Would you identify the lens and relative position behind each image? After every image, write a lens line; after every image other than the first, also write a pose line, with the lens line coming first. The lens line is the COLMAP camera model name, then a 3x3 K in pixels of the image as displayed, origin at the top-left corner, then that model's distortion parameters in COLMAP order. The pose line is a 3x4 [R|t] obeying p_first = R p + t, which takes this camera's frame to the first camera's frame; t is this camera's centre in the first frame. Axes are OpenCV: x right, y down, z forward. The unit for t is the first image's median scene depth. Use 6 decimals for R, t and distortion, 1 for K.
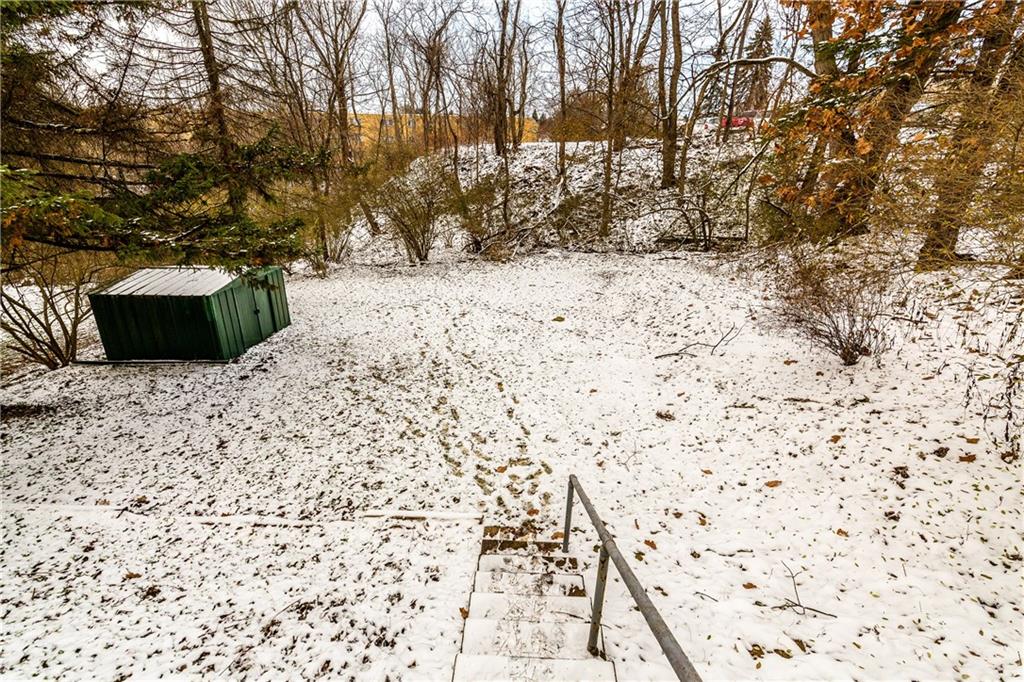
lens RADIAL K [[444.3, 0, 507.2], [0, 444.3, 337.5], [0, 0, 1]] dist [0.001209, -0.000171]
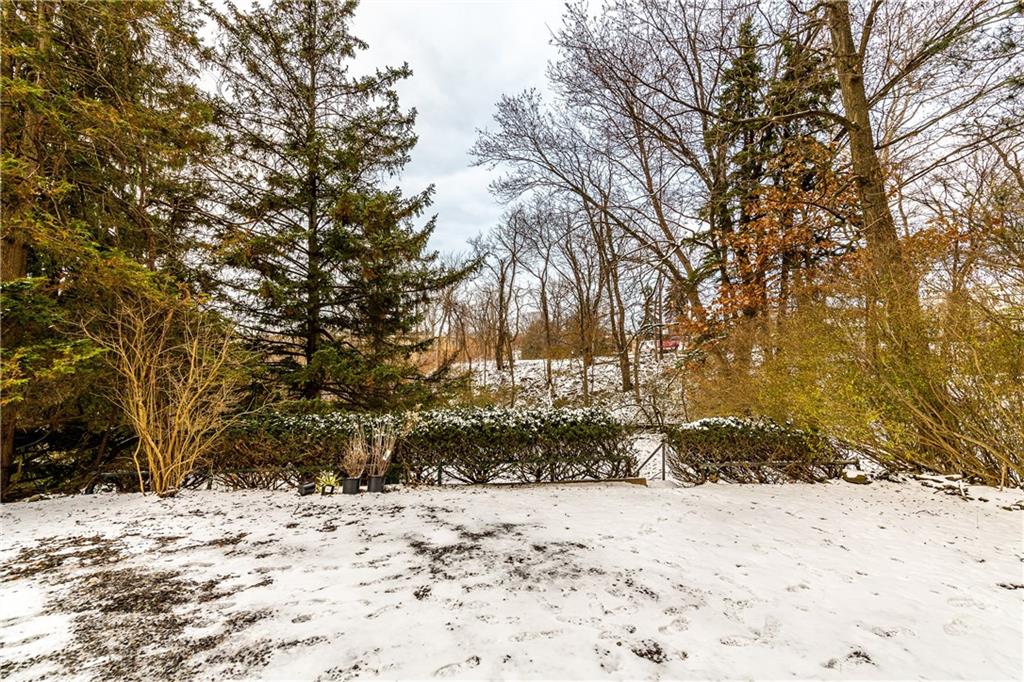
lens RADIAL K [[444.3, 0, 515.1], [0, 444.3, 339.0], [0, 0, 1]] dist [0.001209, -0.000171]
pose [[0.996118, -0.013046, 0.087052, -0.102610], [0.049014, 0.903663, -0.425431, 0.085025], [-0.073115, 0.428046, 0.900794, -0.277804]]
